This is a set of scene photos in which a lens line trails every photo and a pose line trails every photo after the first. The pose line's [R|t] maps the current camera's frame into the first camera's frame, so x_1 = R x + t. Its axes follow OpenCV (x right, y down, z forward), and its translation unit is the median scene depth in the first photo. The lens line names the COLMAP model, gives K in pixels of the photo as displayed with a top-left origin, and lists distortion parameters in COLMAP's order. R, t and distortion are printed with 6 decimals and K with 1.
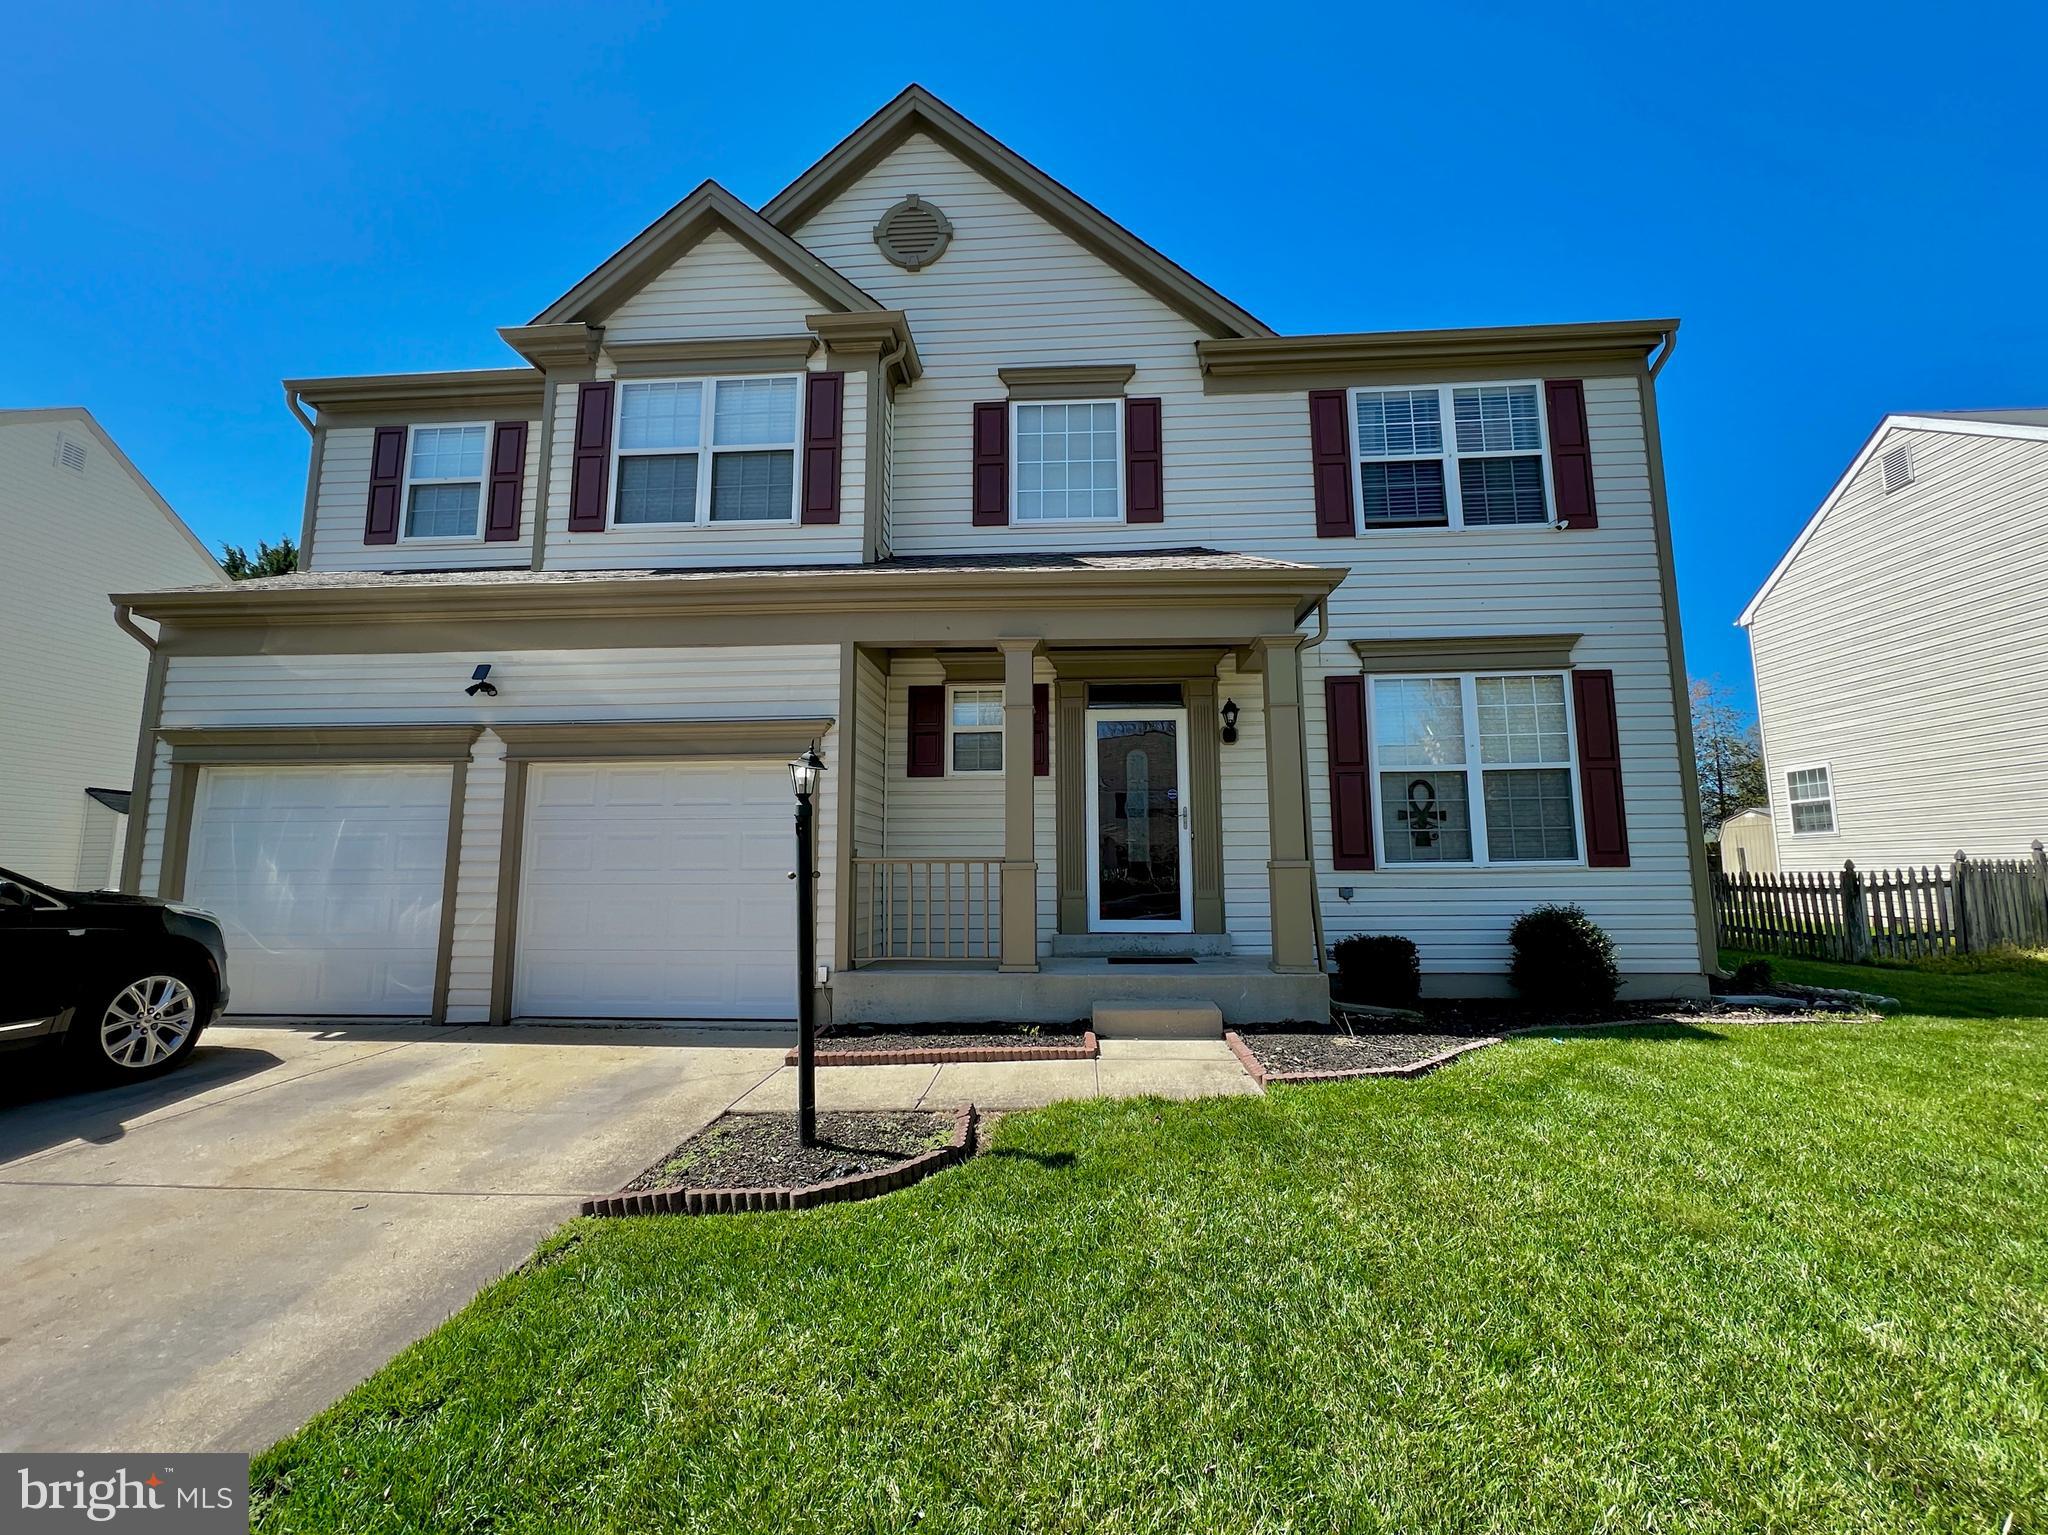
lens RADIAL K [[850.6, 0, 1024.0], [0, 850.6, 767.5], [0, 0, 1]] dist [-0.001815, 0.000016]
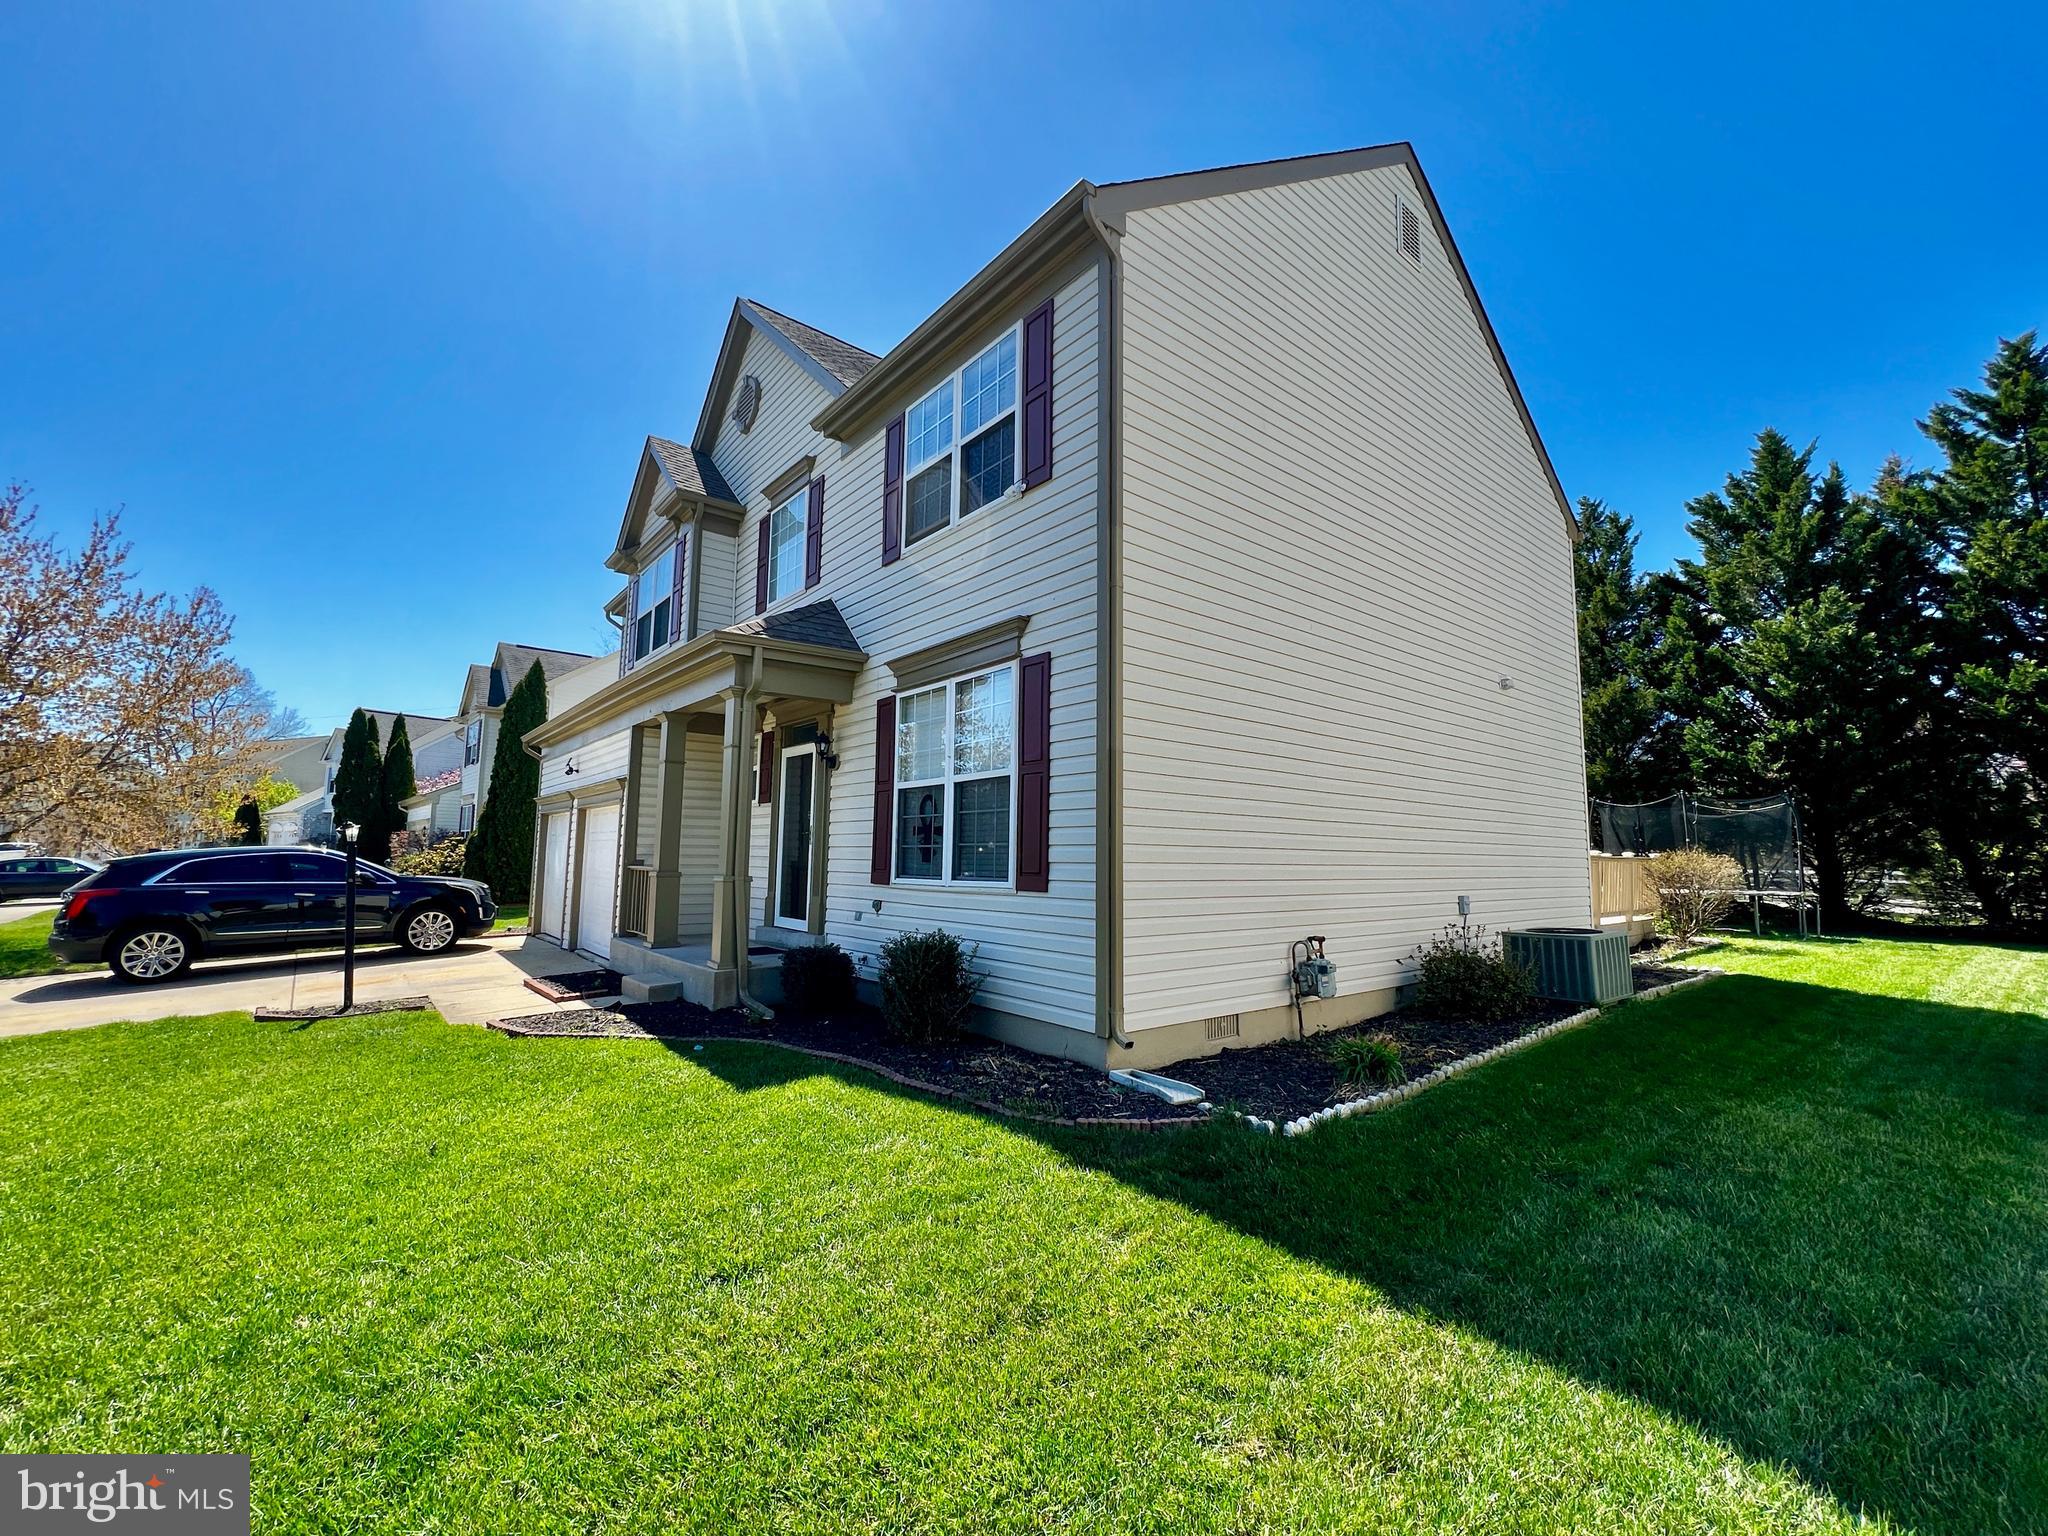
lens RADIAL K [[850.6, 0, 1024.0], [0, 850.6, 768.0], [0, 0, 1]] dist [-0.001815, 0.000016]
pose [[0.677701, -0.064522, -0.732501, 1.239732], [0.079924, 0.996705, -0.013849, 0.006277], [0.730981, -0.049159, 0.680625, 0.407319]]
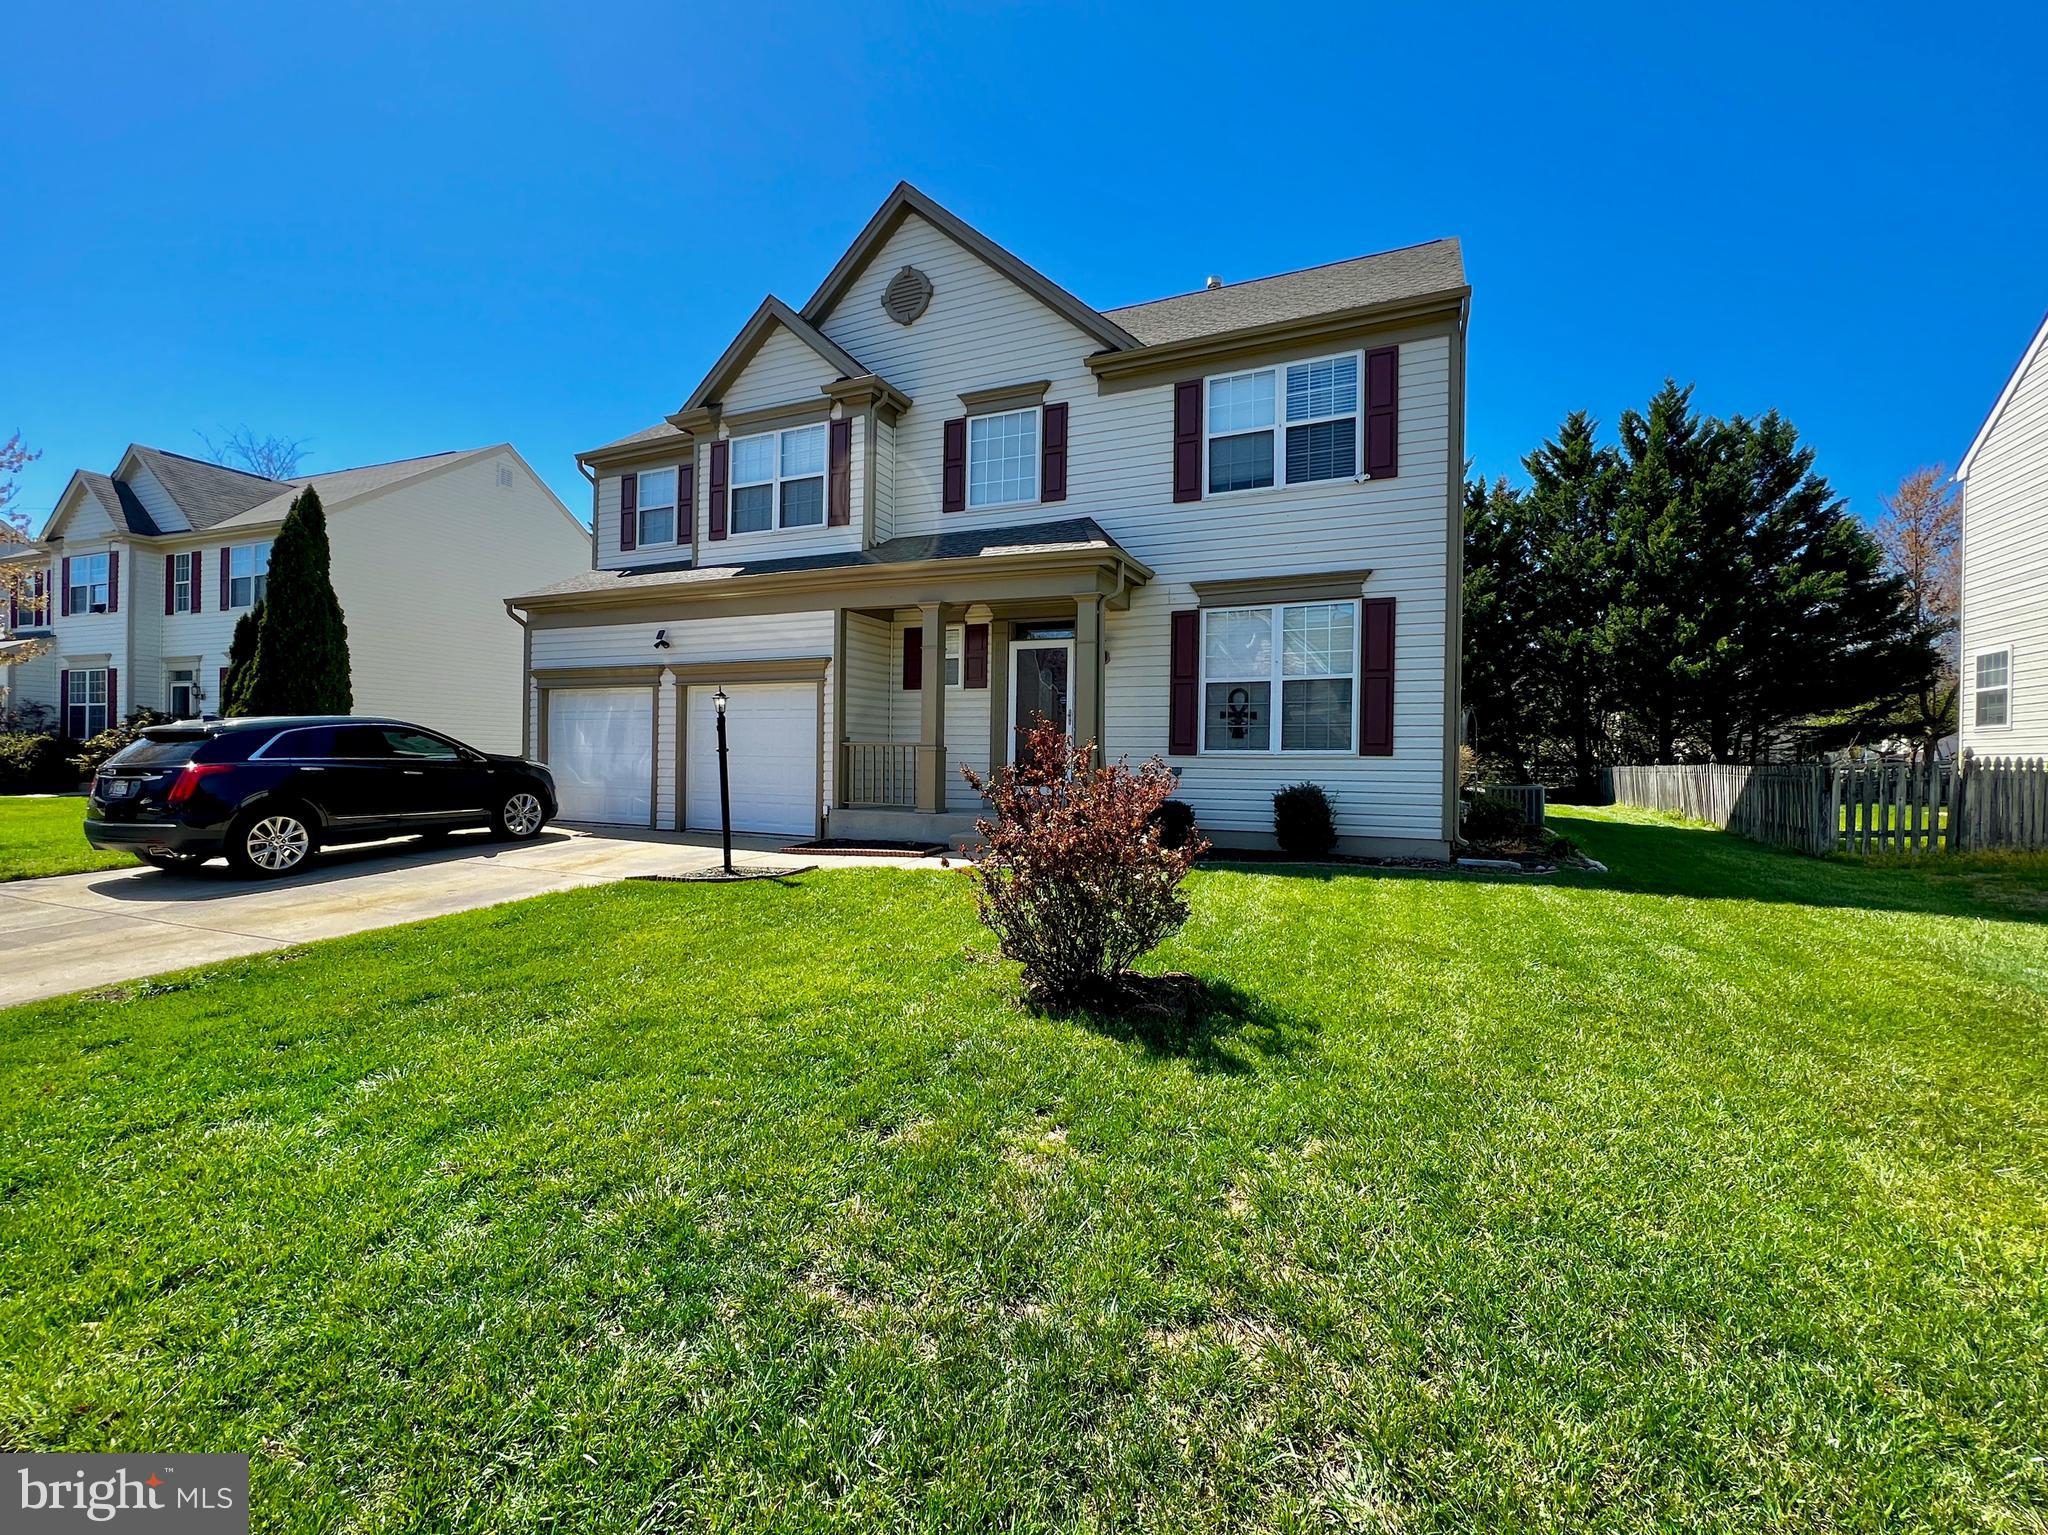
lens RADIAL K [[886.1, 0, 1024.0], [0, 886.1, 767.5], [0, 0, 1]] dist [-0.003618, 0.000021]
pose [[0.933924, 0.020625, -0.356876, 0.636679], [0.027039, 0.991398, 0.128056, -0.048226], [0.356448, -0.129244, 0.925333, -0.406549]]
